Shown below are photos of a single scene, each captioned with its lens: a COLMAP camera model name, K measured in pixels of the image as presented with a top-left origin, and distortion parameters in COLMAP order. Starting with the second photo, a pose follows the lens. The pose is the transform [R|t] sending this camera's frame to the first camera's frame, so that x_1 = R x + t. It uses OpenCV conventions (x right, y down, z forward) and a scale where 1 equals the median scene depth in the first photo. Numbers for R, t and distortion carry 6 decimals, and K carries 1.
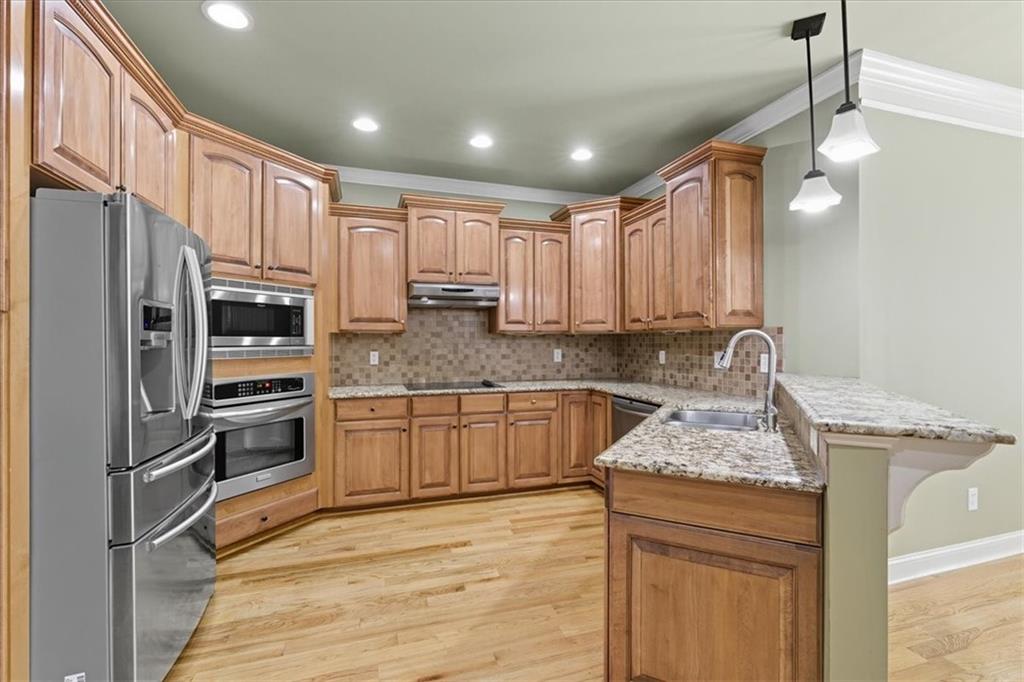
lens RADIAL K [[466.6, 0, 512.0], [0, 466.6, 341.0], [0, 0, 1]] dist [0.001730, 0.000815]
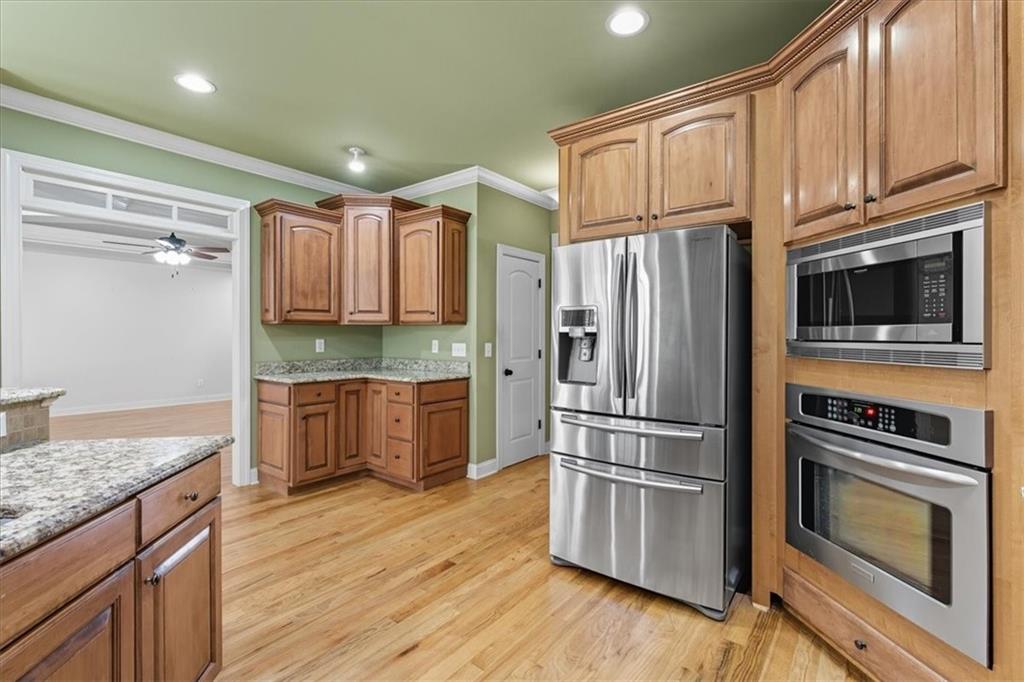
lens RADIAL K [[466.6, 0, 512.0], [0, 466.6, 341.0], [0, 0, 1]] dist [0.001730, 0.000815]
pose [[-0.821064, 0.005496, -0.570809, 0.123765], [0.003423, 0.999983, 0.004705, 0.004988], [0.570825, 0.001909, -0.821069, 1.032679]]
